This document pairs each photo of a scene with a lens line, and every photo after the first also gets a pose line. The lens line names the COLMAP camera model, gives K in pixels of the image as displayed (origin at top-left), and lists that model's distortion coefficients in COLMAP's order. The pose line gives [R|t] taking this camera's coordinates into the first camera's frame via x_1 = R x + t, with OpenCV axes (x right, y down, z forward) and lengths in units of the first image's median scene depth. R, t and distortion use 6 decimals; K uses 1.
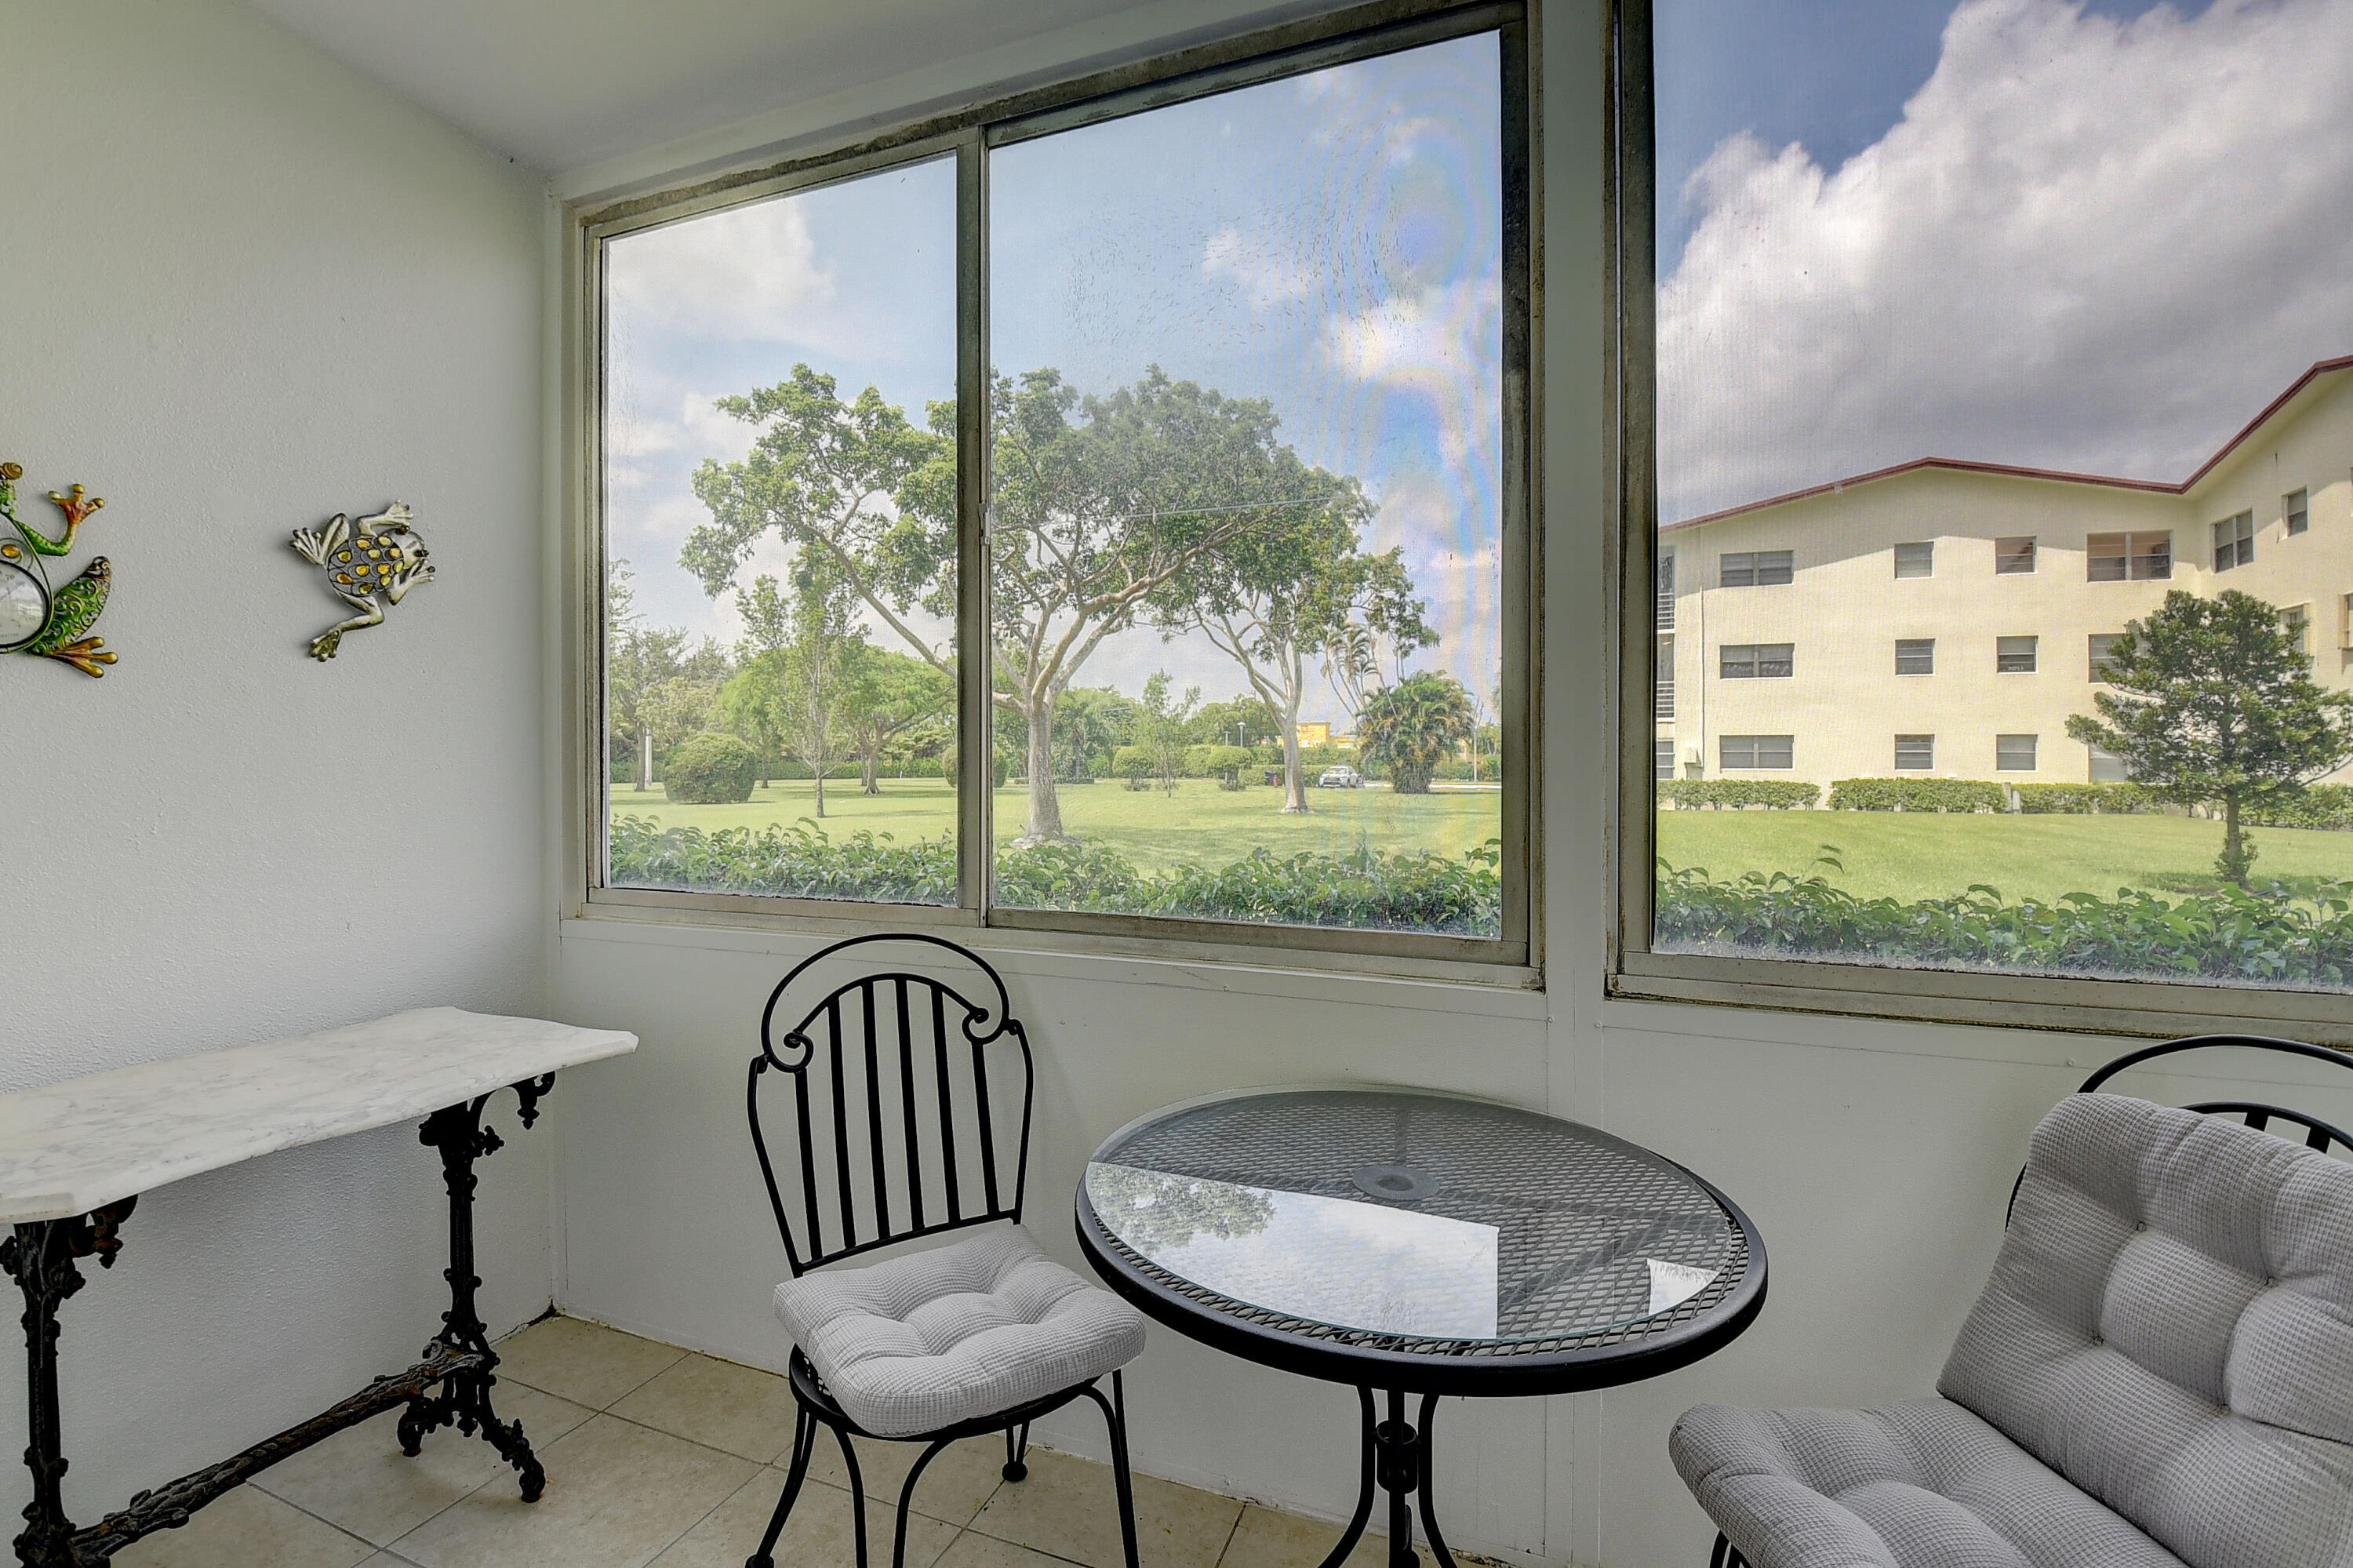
lens RADIAL K [[1049.1, 0, 1161.1], [0, 1049.1, 756.7], [0, 0, 1]] dist [0.016763, -0.030404]
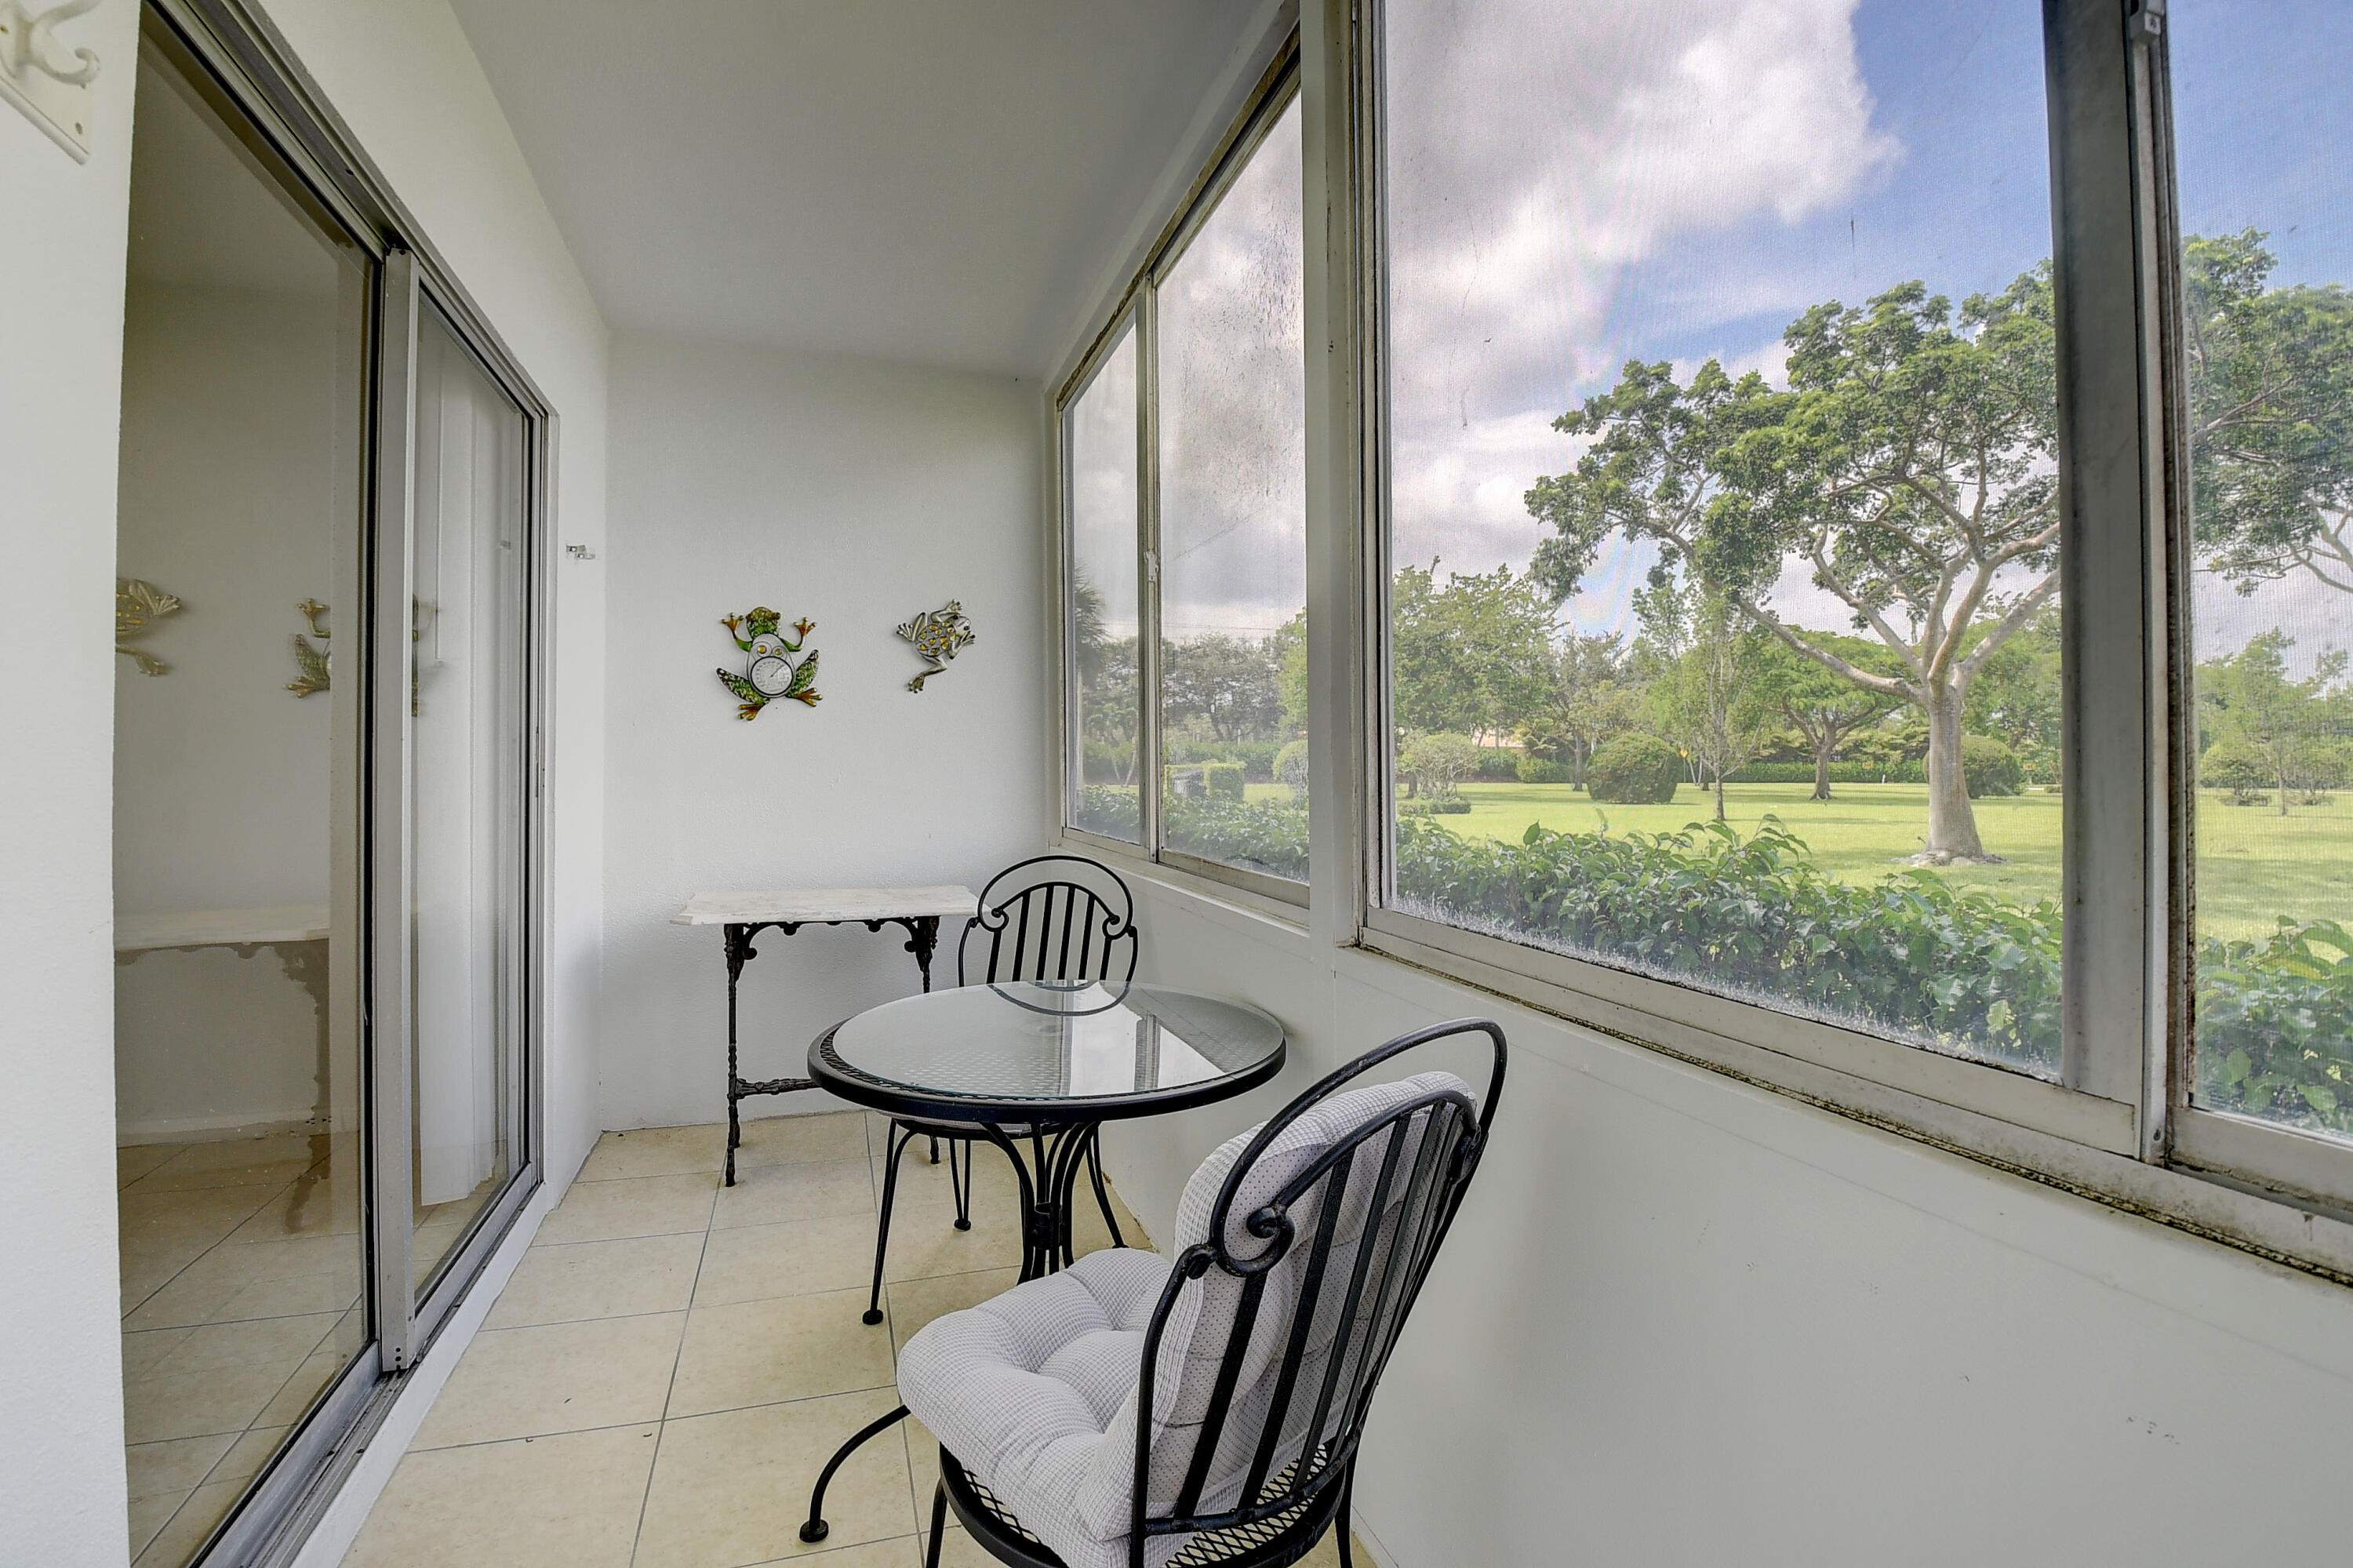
lens RADIAL K [[1049.1, 0, 1161.1], [0, 1049.1, 756.7], [0, 0, 1]] dist [0.016763, -0.030404]
pose [[0.629534, -0.005403, -0.776954, 0.158577], [0.002856, 0.999985, -0.004640, 0.005570], [0.776968, 0.000702, 0.629540, 0.026363]]
